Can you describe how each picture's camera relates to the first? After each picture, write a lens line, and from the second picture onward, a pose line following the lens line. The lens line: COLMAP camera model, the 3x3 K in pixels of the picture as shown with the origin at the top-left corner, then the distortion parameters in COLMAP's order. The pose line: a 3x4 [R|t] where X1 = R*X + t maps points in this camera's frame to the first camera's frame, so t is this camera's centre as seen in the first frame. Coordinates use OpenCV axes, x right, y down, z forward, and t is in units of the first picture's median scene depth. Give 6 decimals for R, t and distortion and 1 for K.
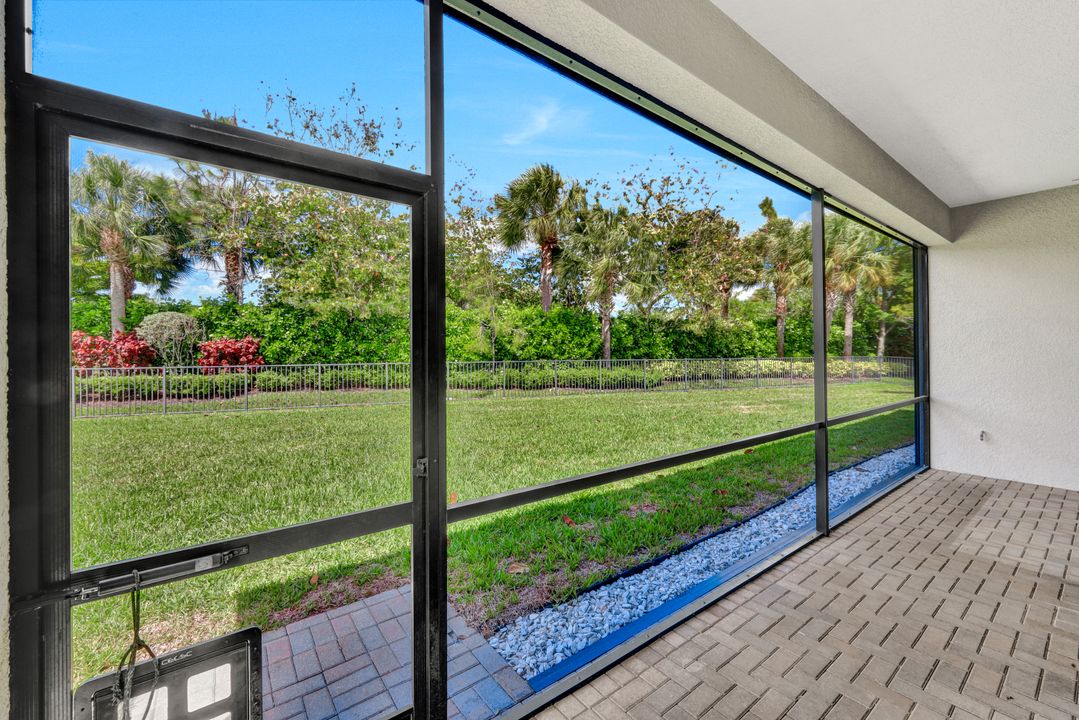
lens RADIAL K [[434.1, 0, 541.8], [0, 434.1, 354.9], [0, 0, 1]] dist [0.002705, 0.000400]
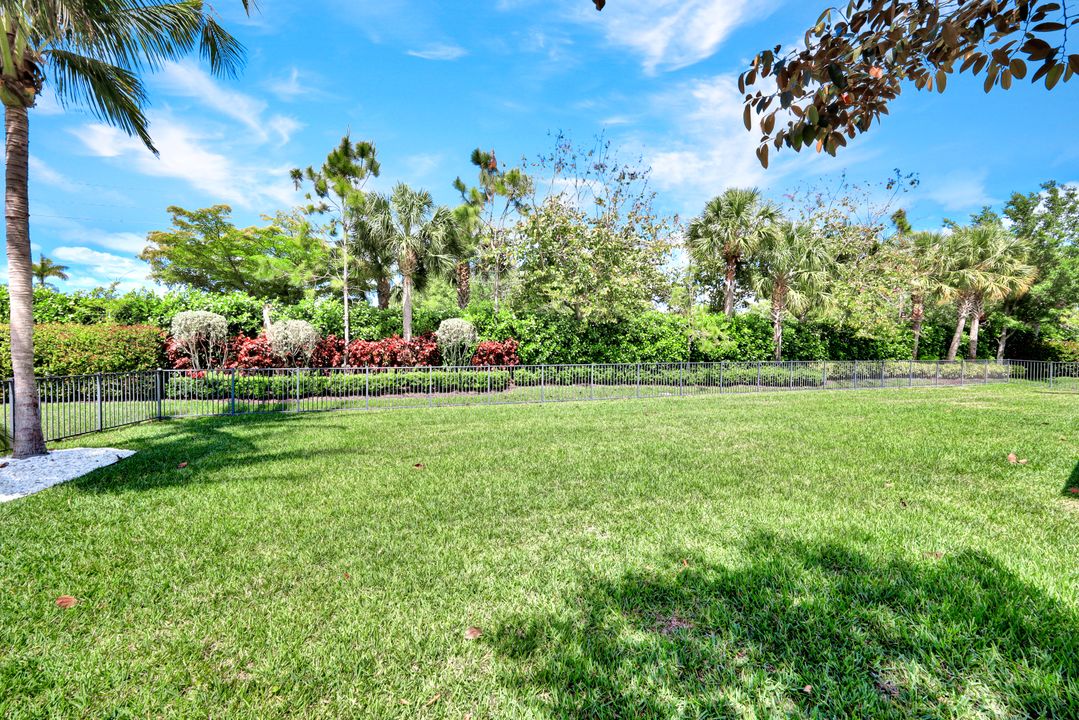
lens RADIAL K [[434.1, 0, 536.6], [0, 434.1, 357.0], [0, 0, 1]] dist [0.002705, 0.000400]
pose [[0.999882, 0.001602, -0.015261, -0.538988], [-0.001757, 0.999947, -0.010159, 0.016088], [0.015244, 0.010184, 0.999832, -0.158796]]
